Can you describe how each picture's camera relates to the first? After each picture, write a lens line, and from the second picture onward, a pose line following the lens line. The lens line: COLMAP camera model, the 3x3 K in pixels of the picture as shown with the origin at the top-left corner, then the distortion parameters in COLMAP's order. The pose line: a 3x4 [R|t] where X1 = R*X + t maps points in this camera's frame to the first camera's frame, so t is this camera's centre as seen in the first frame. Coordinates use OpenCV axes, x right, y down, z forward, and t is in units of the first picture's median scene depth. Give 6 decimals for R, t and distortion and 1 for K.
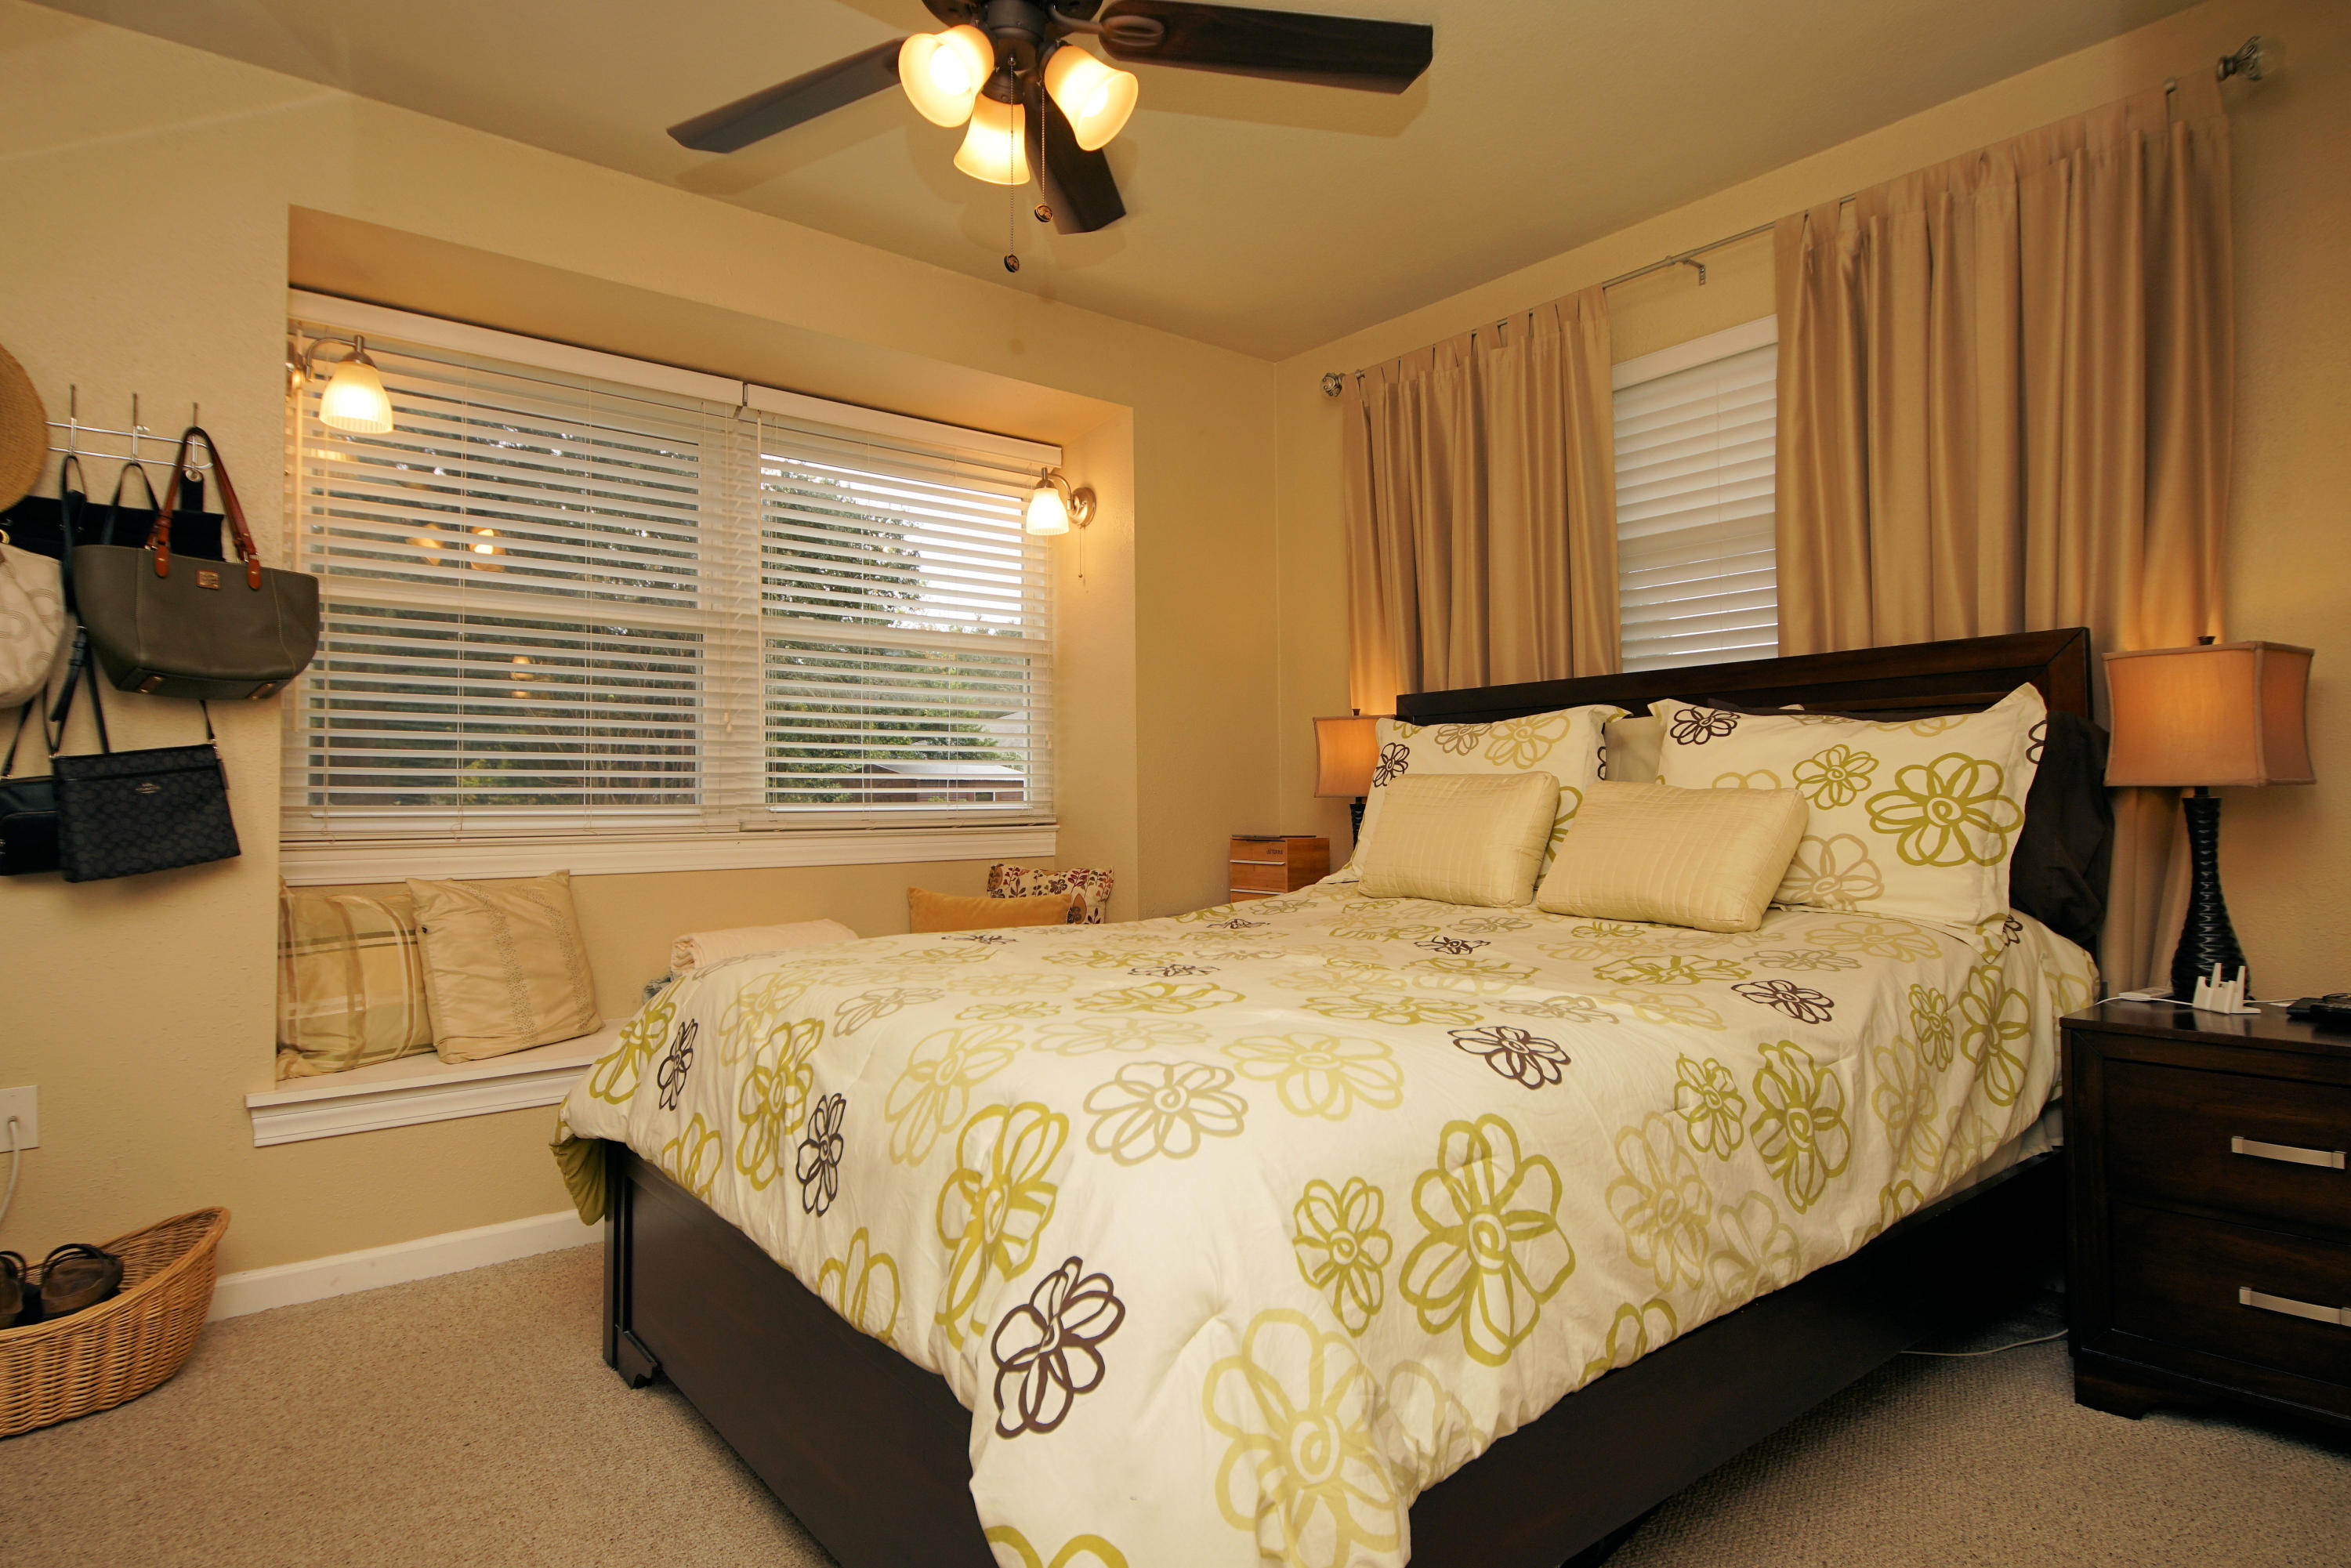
lens RADIAL K [[1257.9, 0, 1162.8], [0, 1257.9, 770.6], [0, 0, 1]] dist [0.045606, -0.039117]
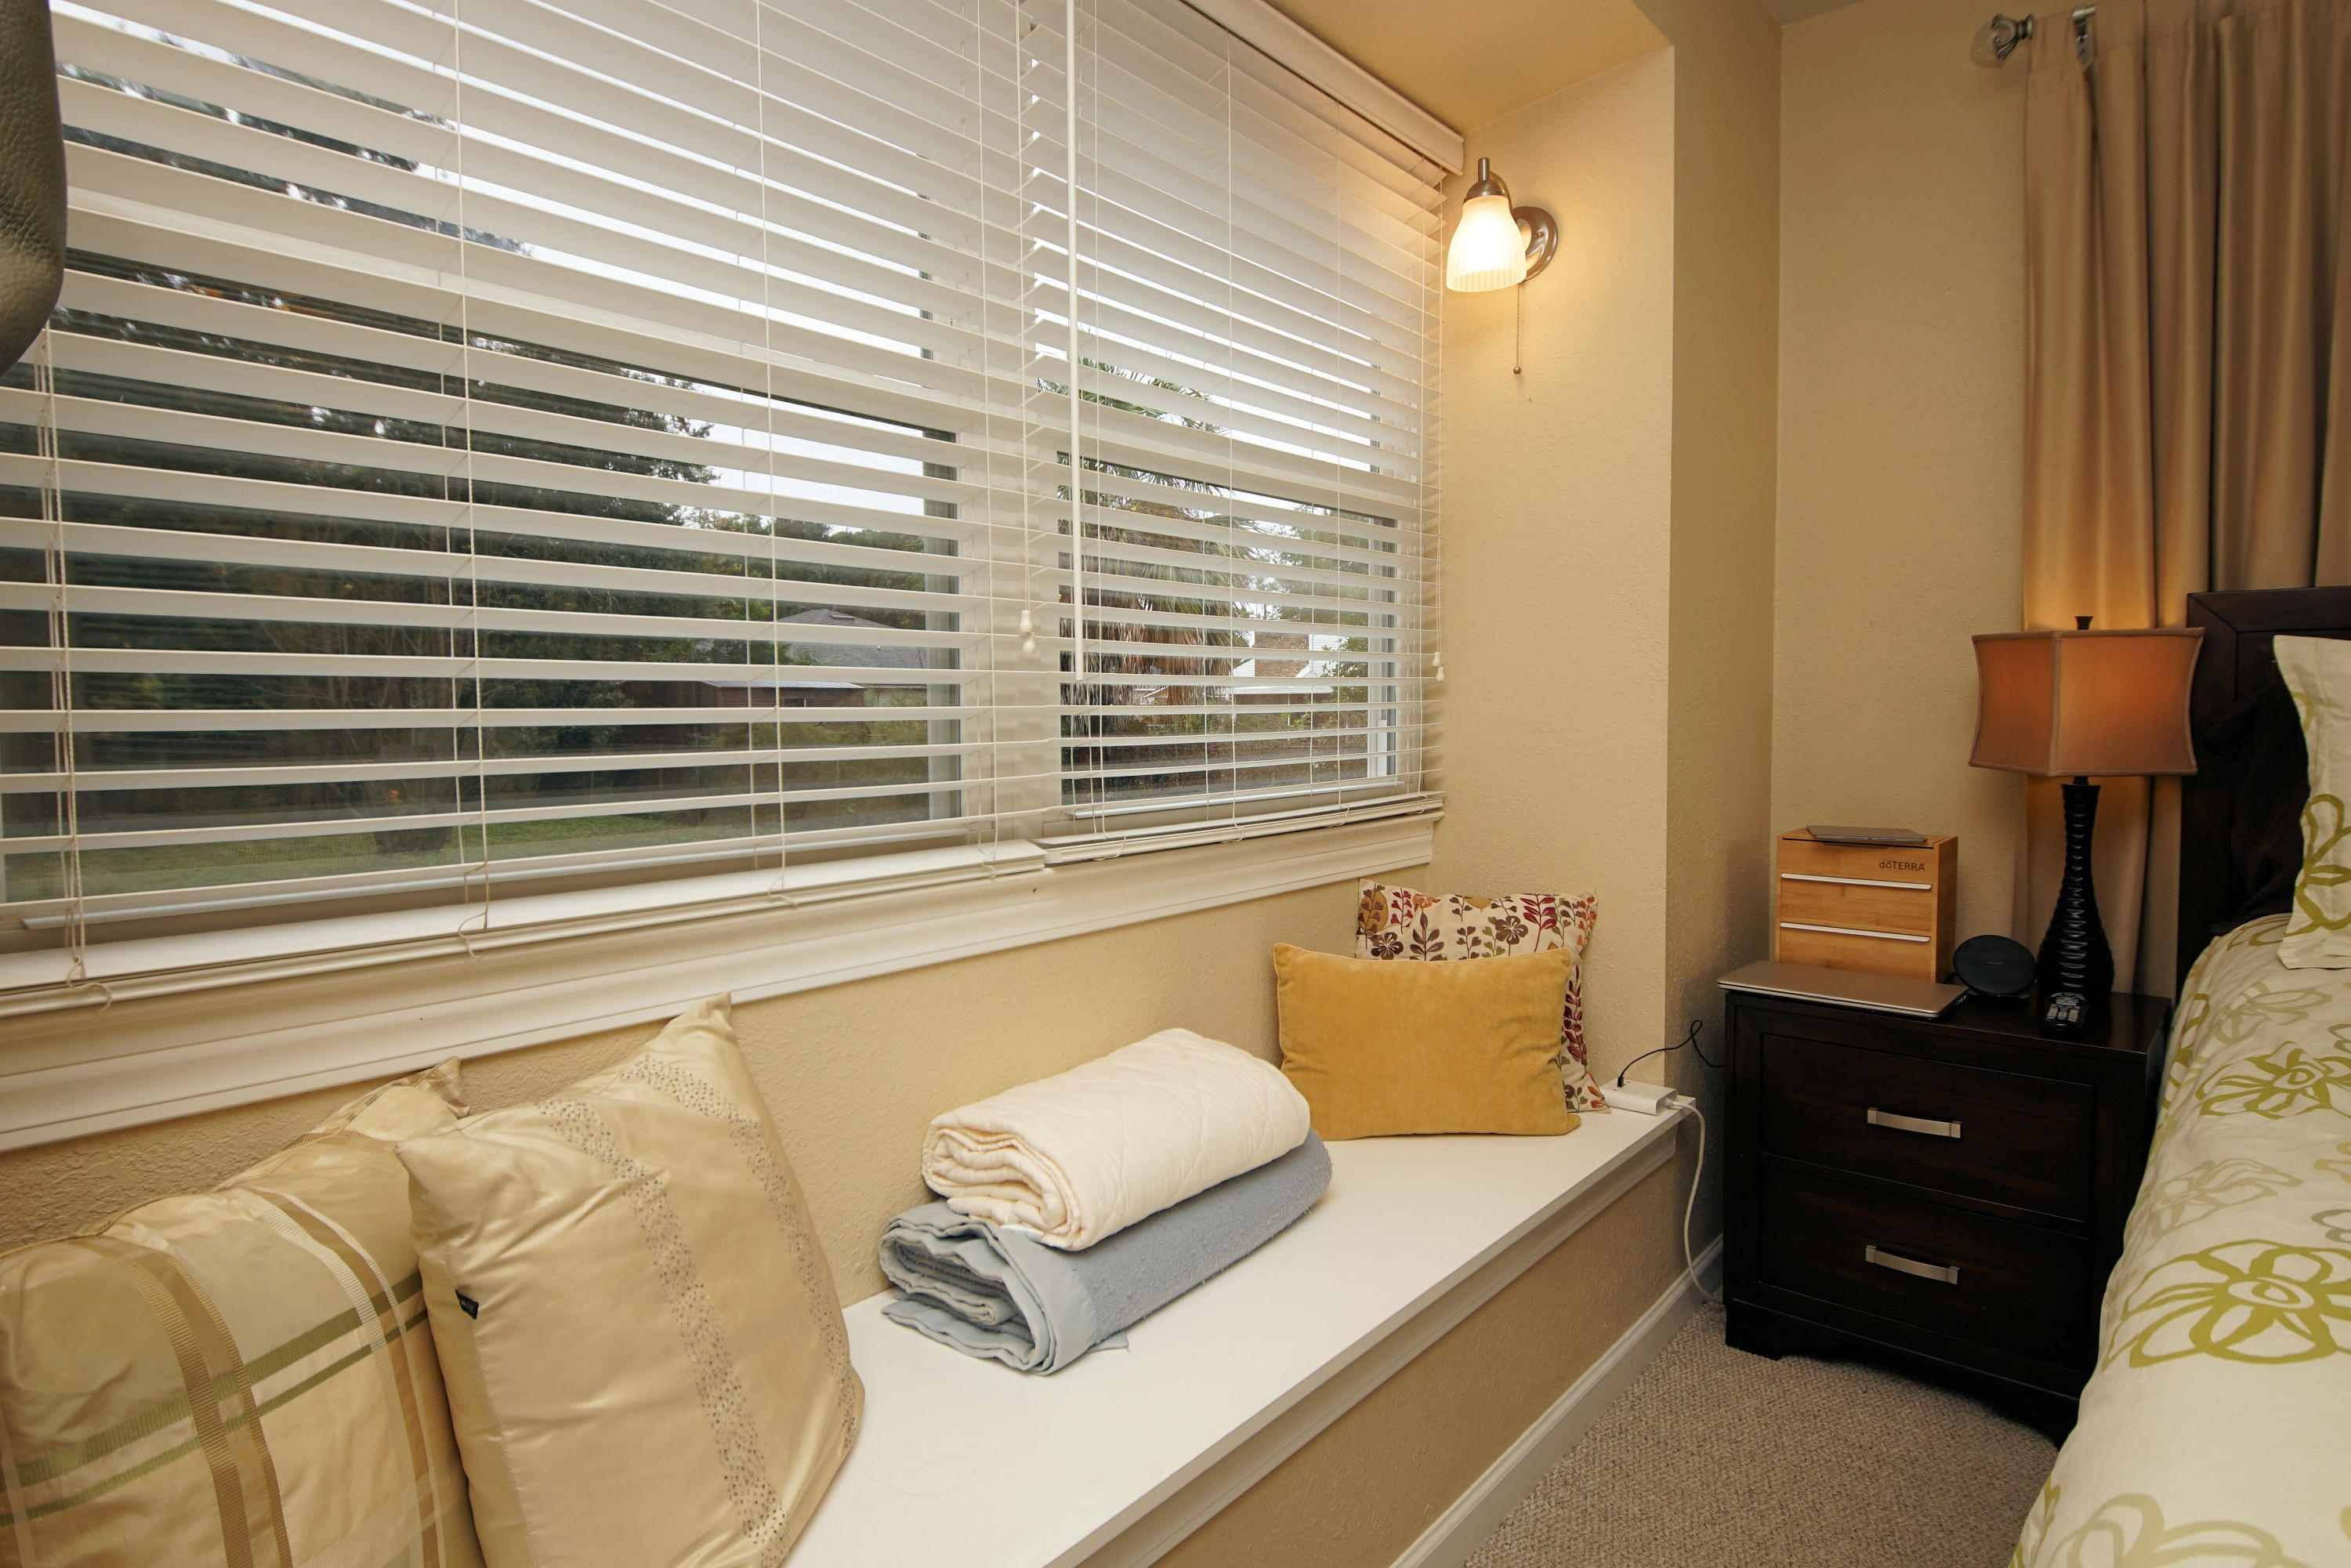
lens RADIAL K [[1257.9, 0, 1162.8], [0, 1257.9, 770.6], [0, 0, 1]] dist [0.045606, -0.039117]
pose [[0.981363, -0.011372, 0.191828, -0.339580], [-0.003540, 0.997008, 0.077212, -0.021156], [-0.192132, -0.076452, 0.978387, 0.483179]]
